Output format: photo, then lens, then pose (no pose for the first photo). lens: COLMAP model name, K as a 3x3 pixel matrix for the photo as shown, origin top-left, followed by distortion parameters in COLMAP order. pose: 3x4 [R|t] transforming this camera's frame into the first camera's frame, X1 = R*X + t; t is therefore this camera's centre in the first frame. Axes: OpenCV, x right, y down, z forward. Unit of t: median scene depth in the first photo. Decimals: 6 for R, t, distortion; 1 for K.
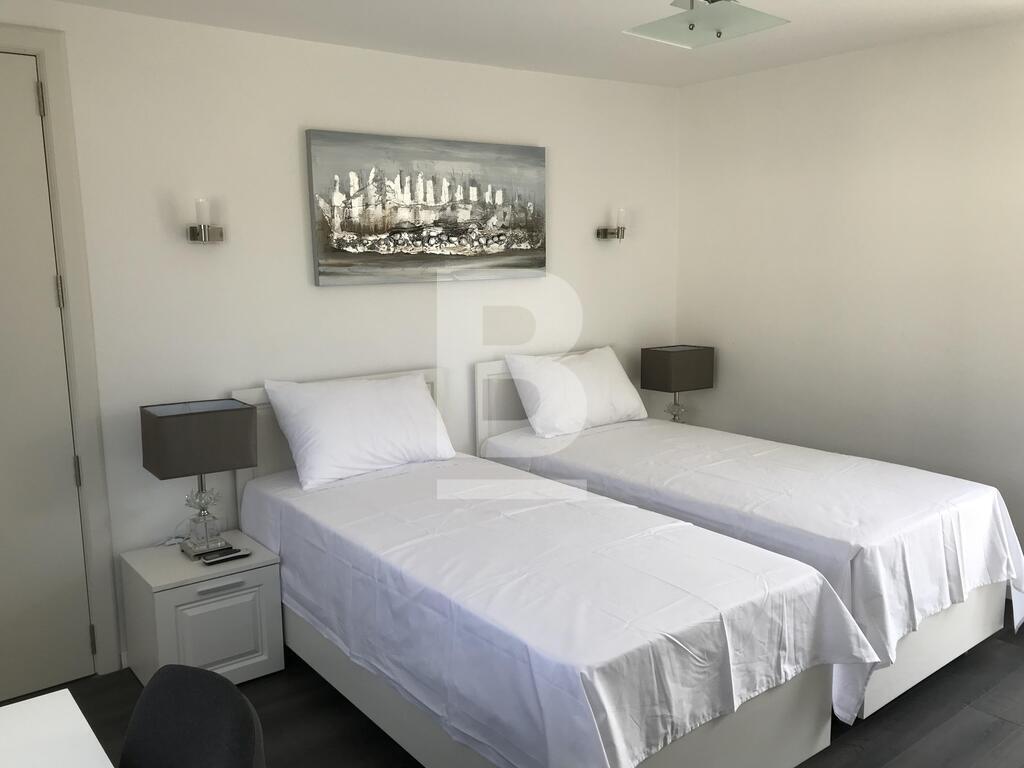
lens RADIAL K [[842.2, 0, 508.1], [0, 842.2, 383.9], [0, 0, 1]] dist [0.015791, -0.017579]
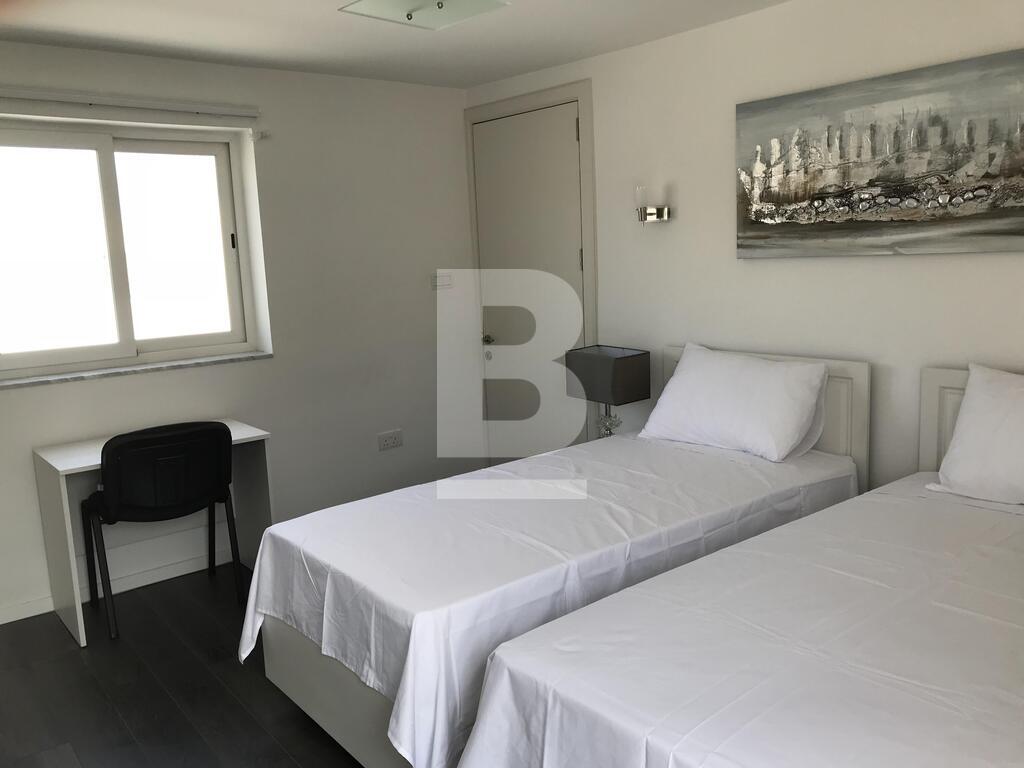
lens RADIAL K [[842.2, 0, 508.1], [0, 842.2, 383.9], [0, 0, 1]] dist [0.015791, -0.017579]
pose [[0.038487, 0.185270, -0.981934, 0.759573], [-0.088581, 0.979426, 0.181325, -0.121744], [0.995325, 0.080002, 0.054106, 0.646313]]
